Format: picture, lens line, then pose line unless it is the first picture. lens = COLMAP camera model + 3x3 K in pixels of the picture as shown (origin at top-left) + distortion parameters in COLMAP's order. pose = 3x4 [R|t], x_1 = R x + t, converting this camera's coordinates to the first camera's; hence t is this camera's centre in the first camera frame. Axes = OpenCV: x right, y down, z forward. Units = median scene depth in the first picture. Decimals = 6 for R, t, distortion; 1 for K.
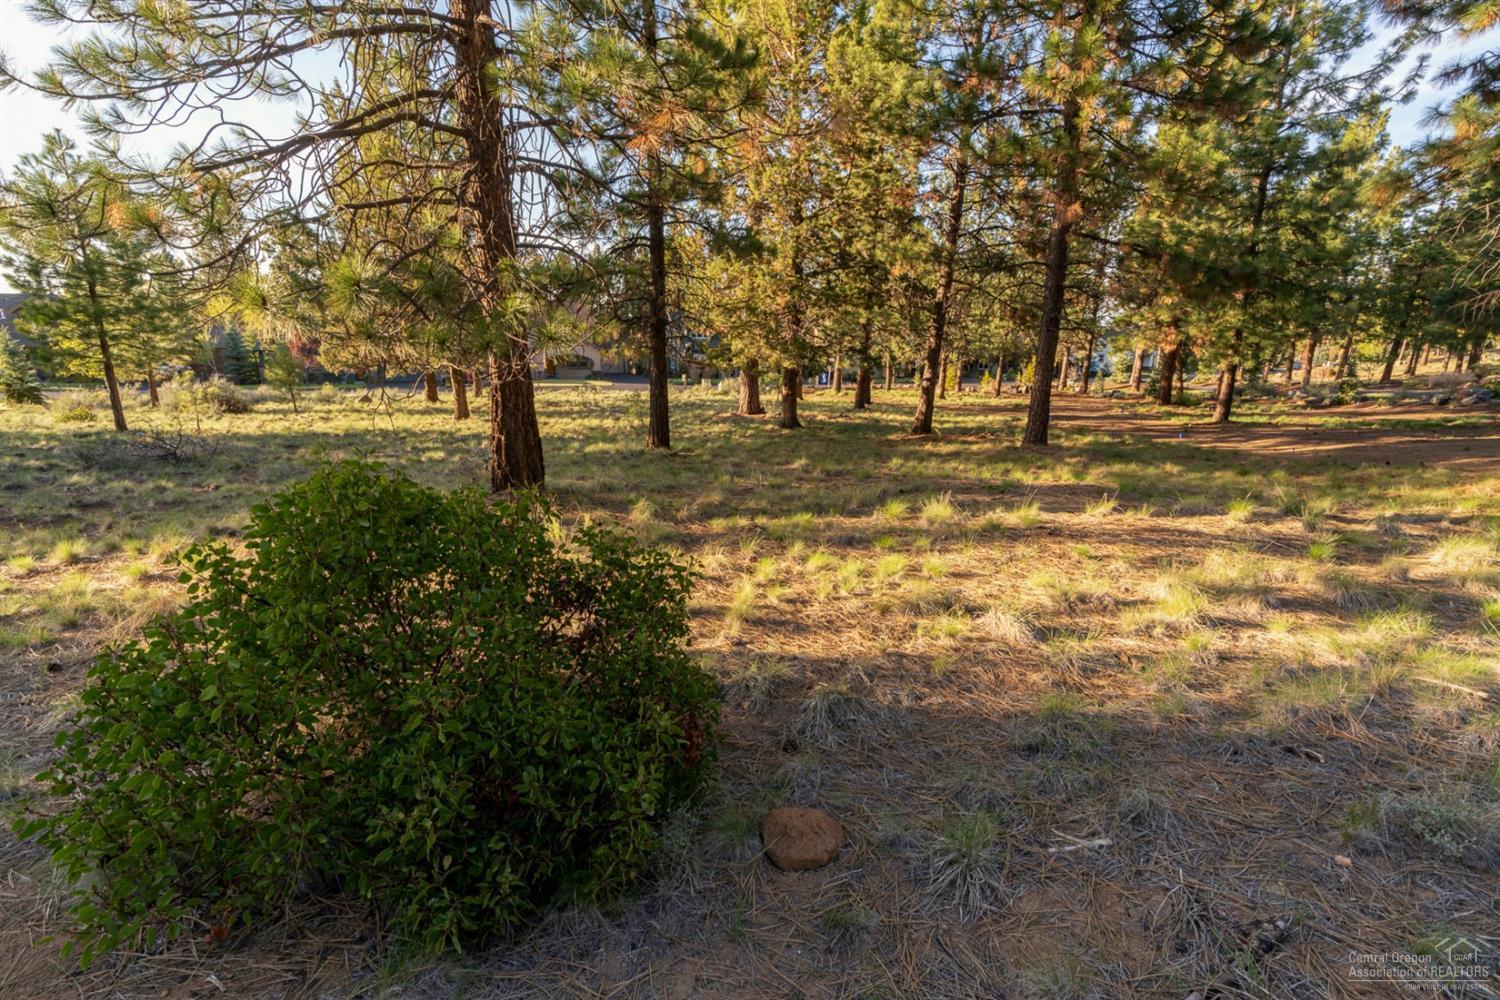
lens RADIAL K [[673.2, 0, 750.0], [0, 673.2, 500.0], [0, 0, 1]] dist [-0.000649, 0.000215]
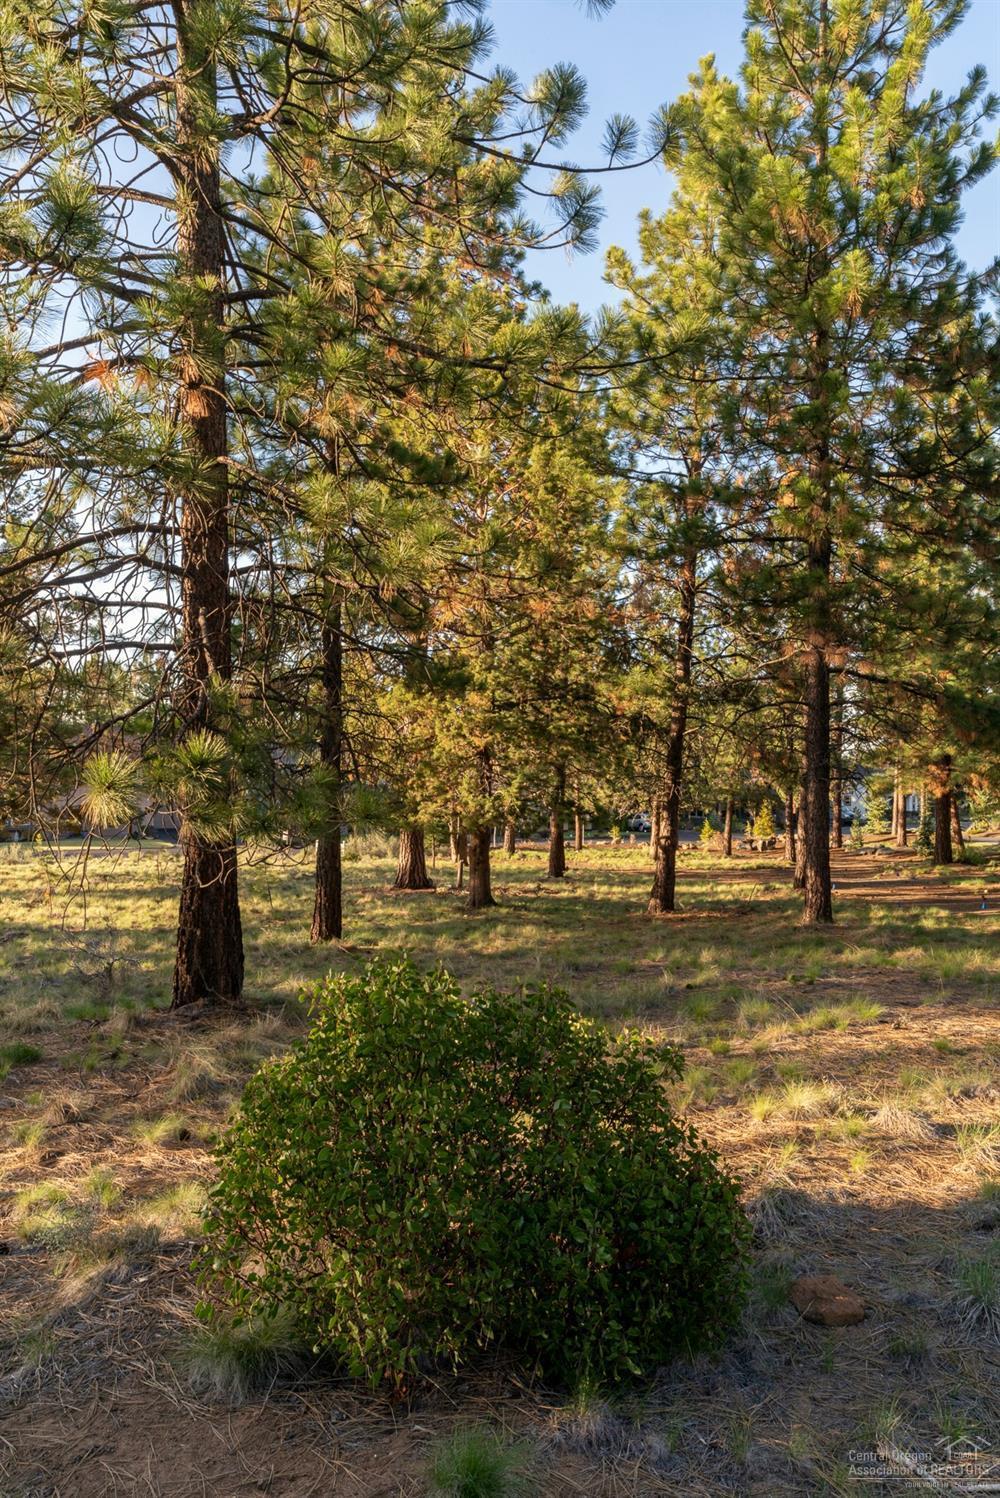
lens RADIAL K [[1012.7, 0, 501.6], [0, 1012.7, 729.6], [0, 0, 1]] dist [0.002947, 0.003856]
pose [[0.988567, 0.002425, 0.150764, -0.097102], [0.039077, 0.961590, -0.271694, 0.006113], [-0.145632, 0.274479, 0.950501, -0.100492]]
